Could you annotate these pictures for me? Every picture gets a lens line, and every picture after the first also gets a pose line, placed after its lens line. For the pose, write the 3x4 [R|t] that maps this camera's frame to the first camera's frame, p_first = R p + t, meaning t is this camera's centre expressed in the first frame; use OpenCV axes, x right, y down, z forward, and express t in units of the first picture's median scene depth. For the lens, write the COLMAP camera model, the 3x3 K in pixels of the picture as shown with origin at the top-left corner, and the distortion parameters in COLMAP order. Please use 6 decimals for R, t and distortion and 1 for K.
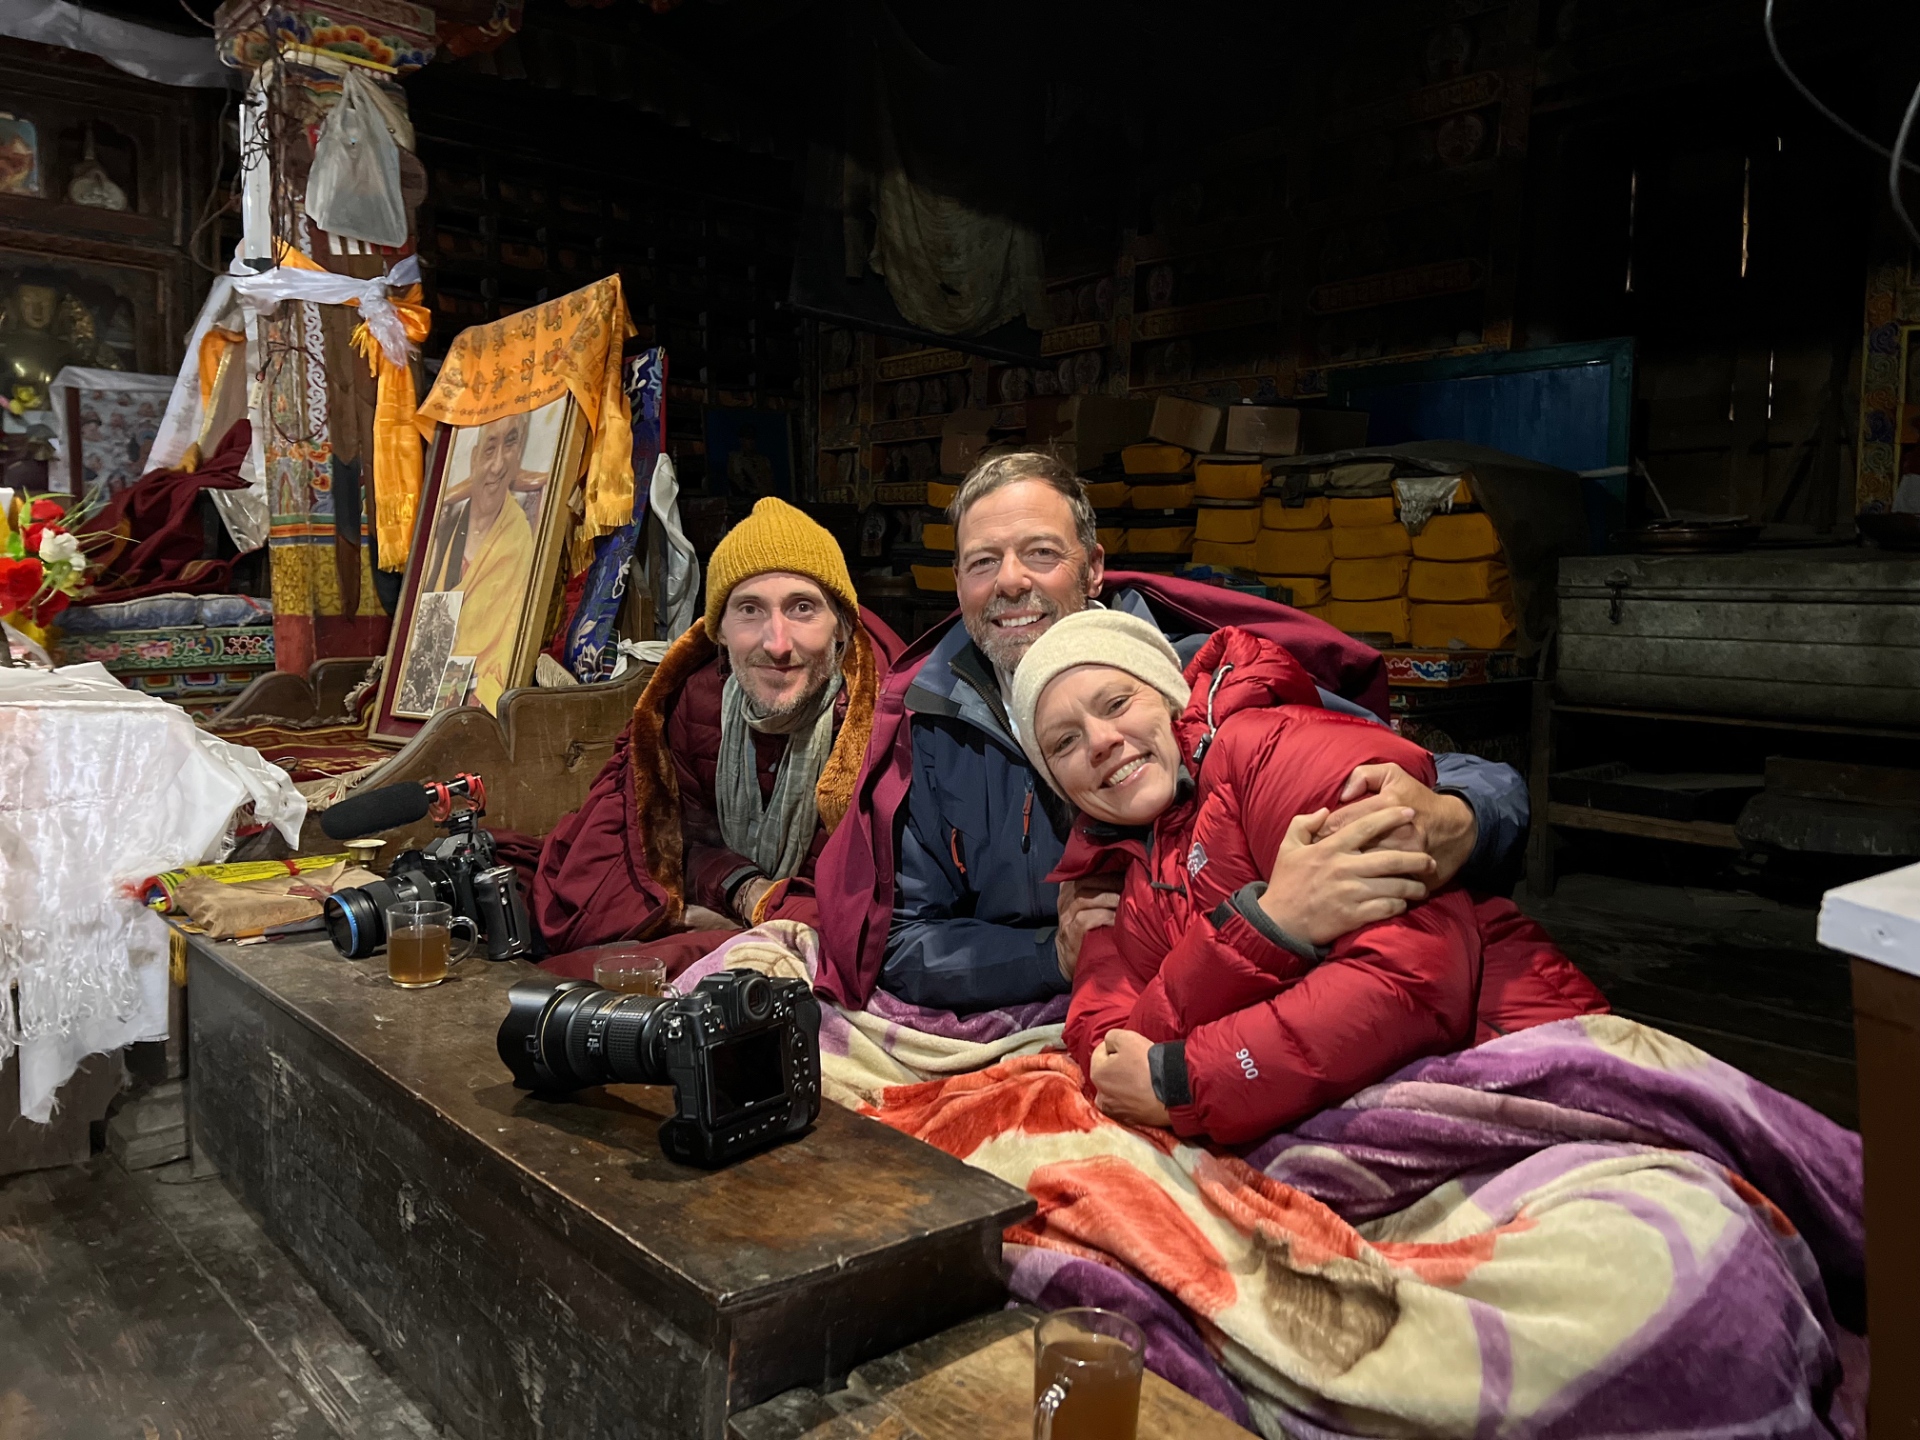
lens RADIAL K [[1427.6, 0, 962.4], [0, 1427.6, 740.7], [0, 0, 1]] dist [0.039281, -0.051972]
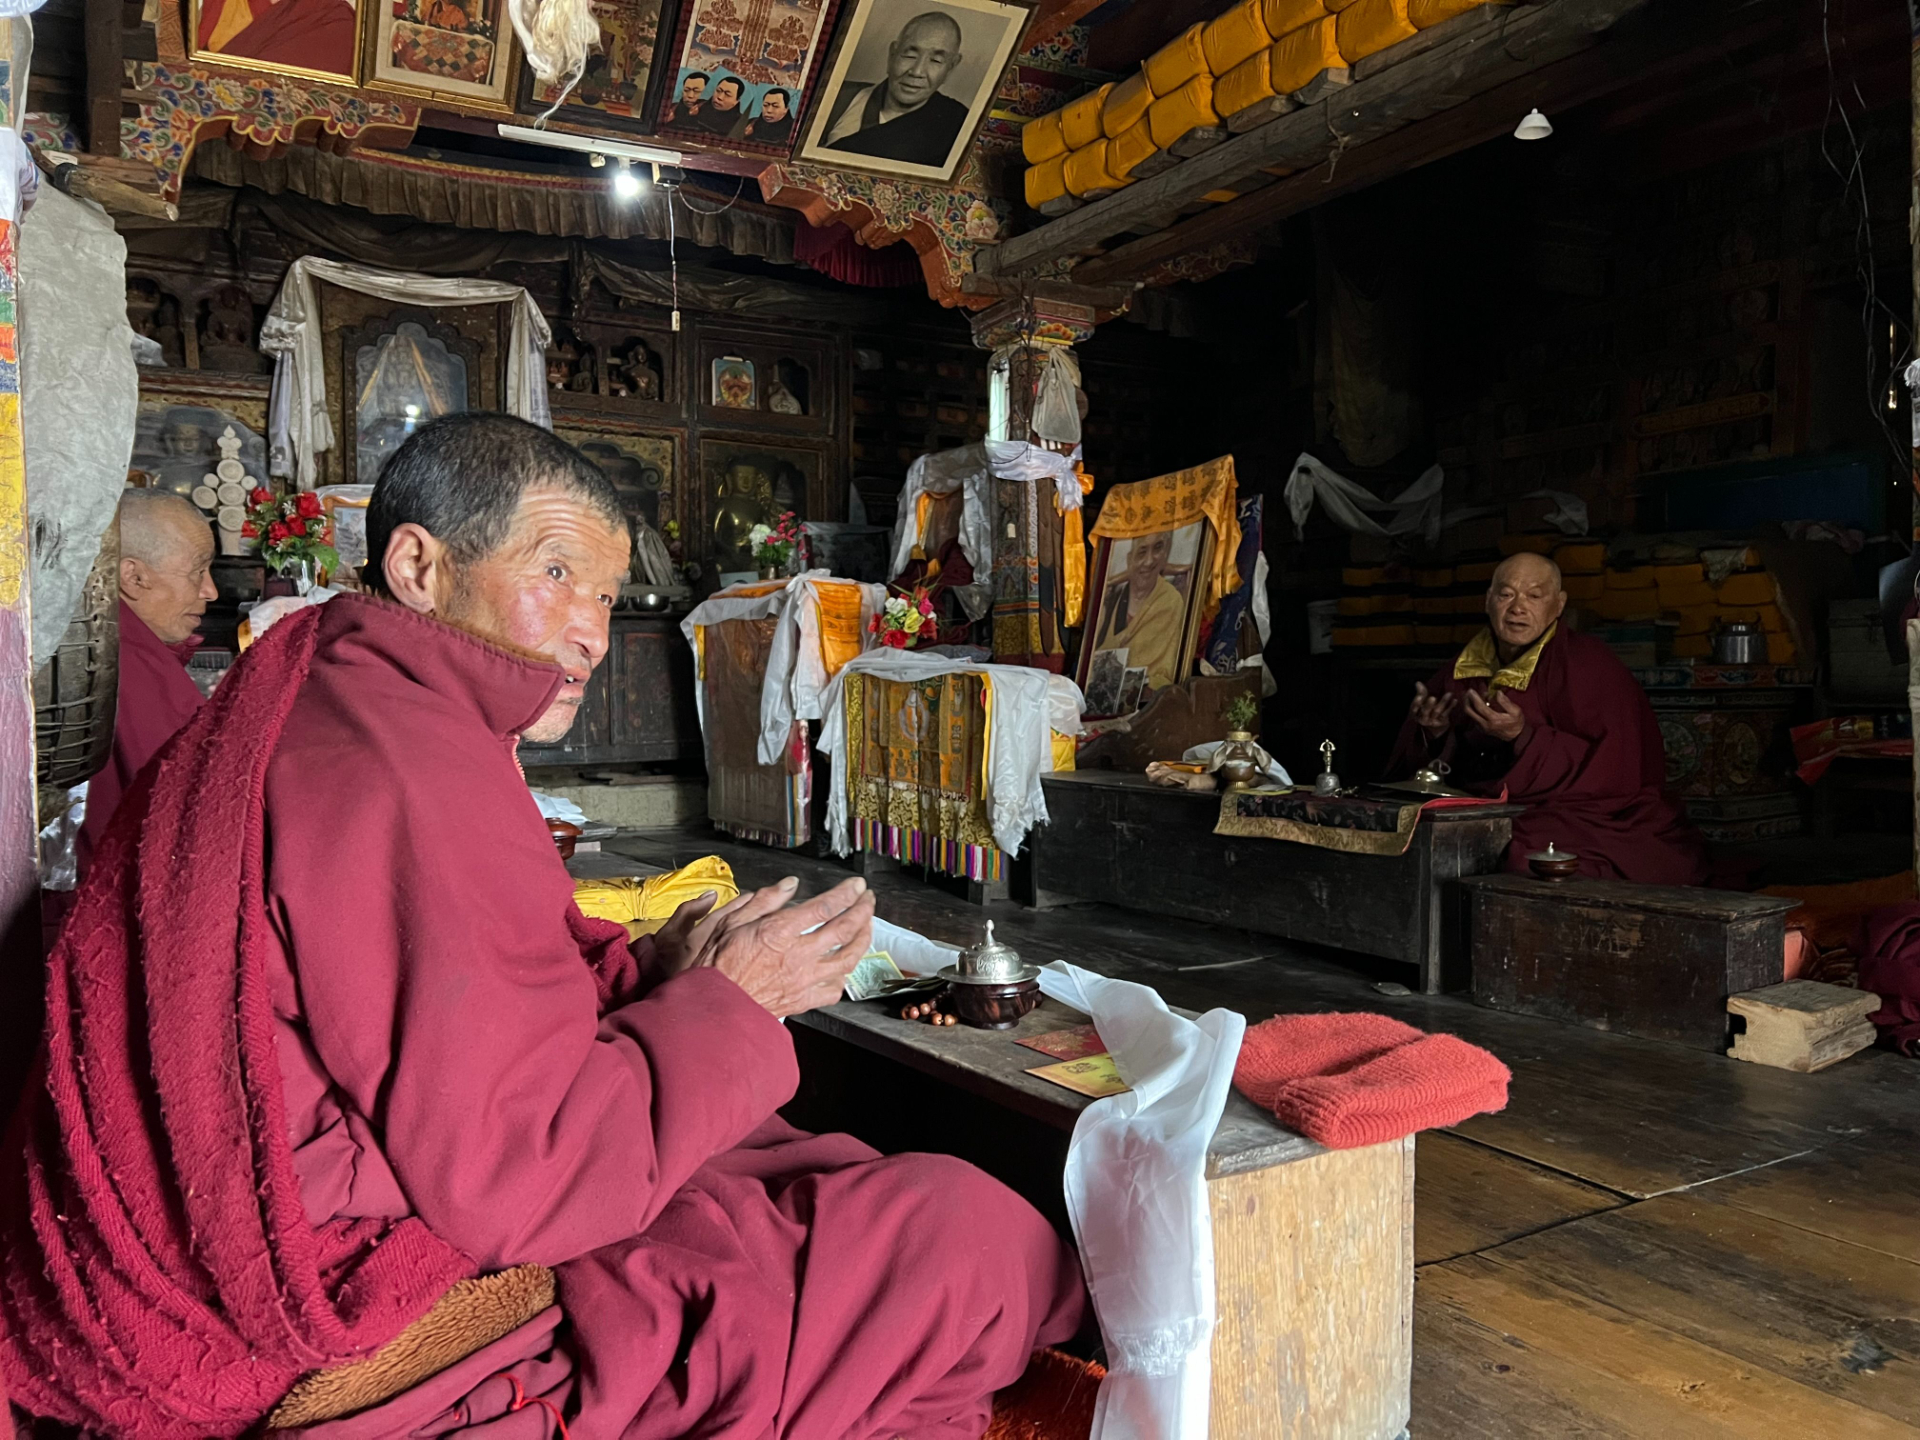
lens RADIAL K [[1427.6, 0, 962.4], [0, 1427.6, 740.7], [0, 0, 1]] dist [0.039281, -0.051972]
pose [[0.979718, -0.012260, -0.200008, -0.185821], [-0.002510, 0.997297, -0.073427, 0.149090], [0.200367, 0.072440, 0.977039, -0.712732]]
